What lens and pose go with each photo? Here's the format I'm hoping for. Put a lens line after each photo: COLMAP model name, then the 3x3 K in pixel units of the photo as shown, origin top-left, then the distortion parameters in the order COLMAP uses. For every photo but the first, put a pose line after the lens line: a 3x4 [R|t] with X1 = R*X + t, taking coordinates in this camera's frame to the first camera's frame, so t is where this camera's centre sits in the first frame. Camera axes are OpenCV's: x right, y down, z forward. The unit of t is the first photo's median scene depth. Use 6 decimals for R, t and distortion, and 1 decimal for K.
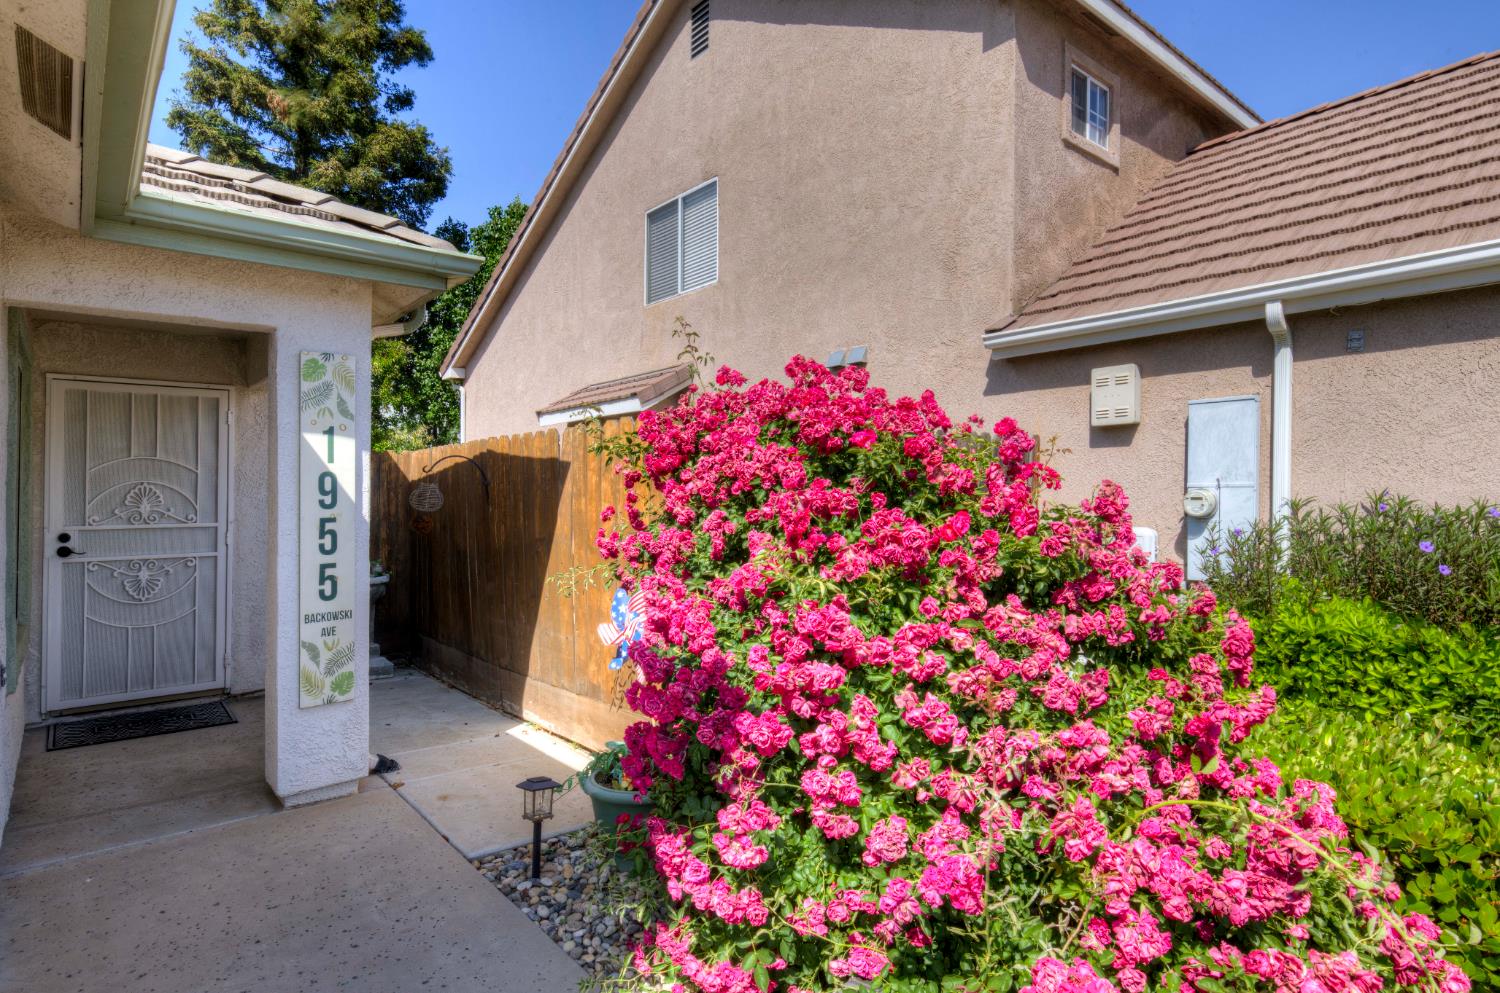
lens RADIAL K [[790.8, 0, 750.9], [0, 790.8, 480.1], [0, 0, 1]] dist [-0.003095, -0.000921]
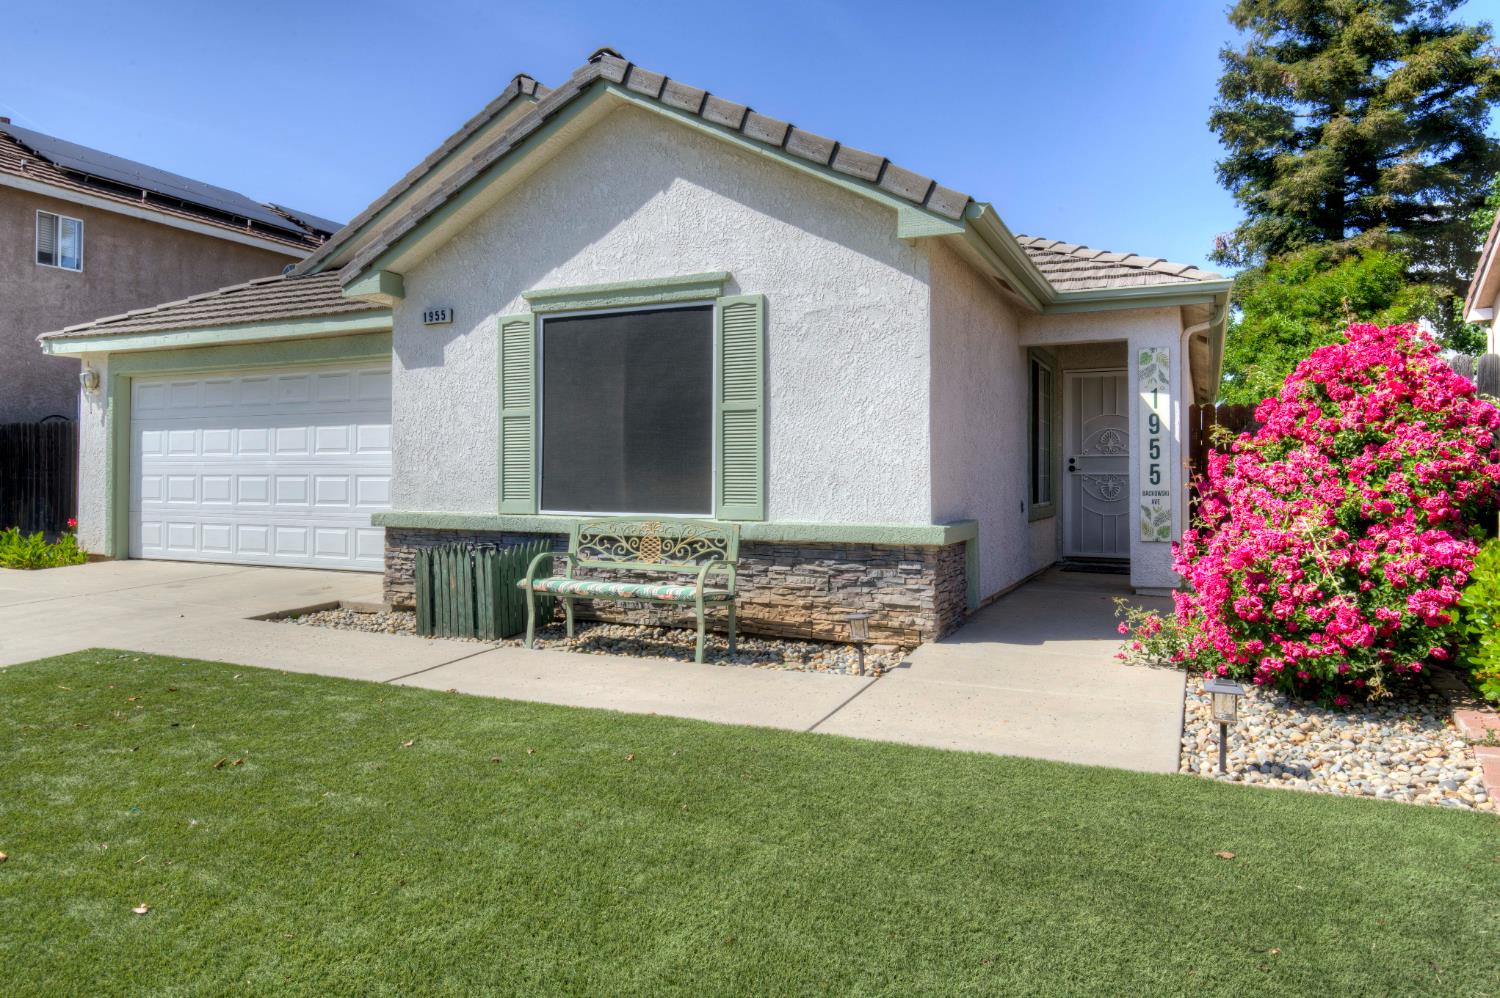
lens RADIAL K [[952.7, 0, 750.2], [0, 952.7, 450.5], [0, 0, 1]] dist [-0.001500, -0.000493]
pose [[0.409397, -0.013196, -0.912261, 0.863358], [0.007555, 0.999910, -0.011073, 0.073381], [0.912325, -0.002359, 0.409460, -0.593703]]
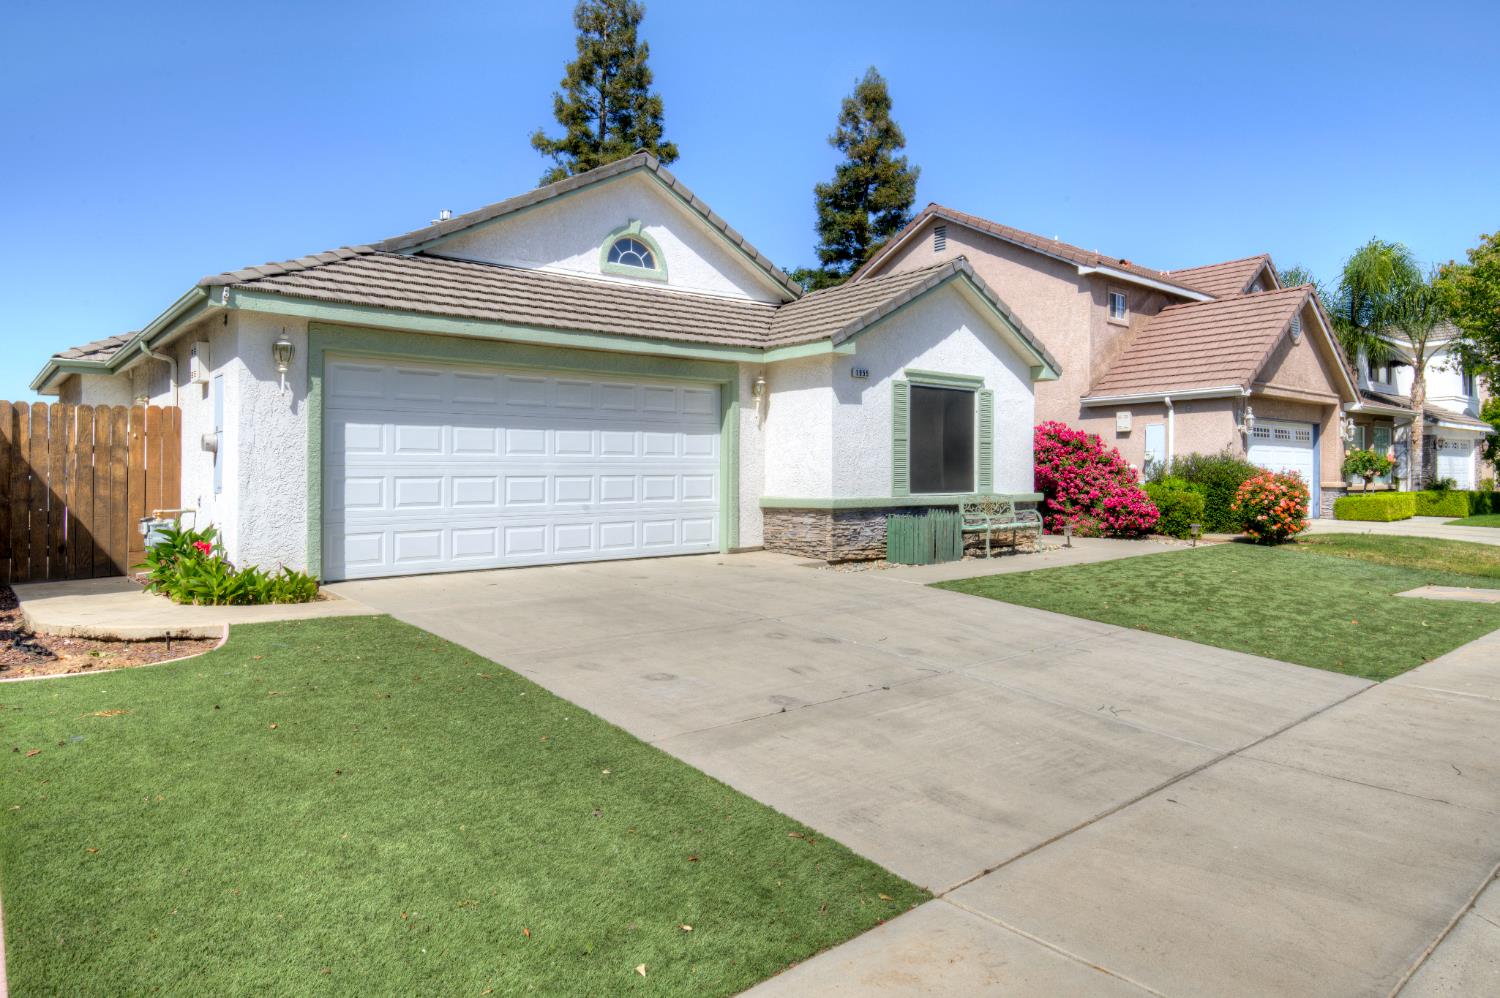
lens RADIAL K [[931.8, 0, 750.0], [0, 931.8, 464.8], [0, 0, 1]] dist [-0.062380, 0.000144]
pose [[0.999968, 0.003042, 0.007378, -1.149696], [-0.003055, 0.999994, 0.001750, 0.065491], [-0.007373, -0.001773, 0.999971, -2.906766]]
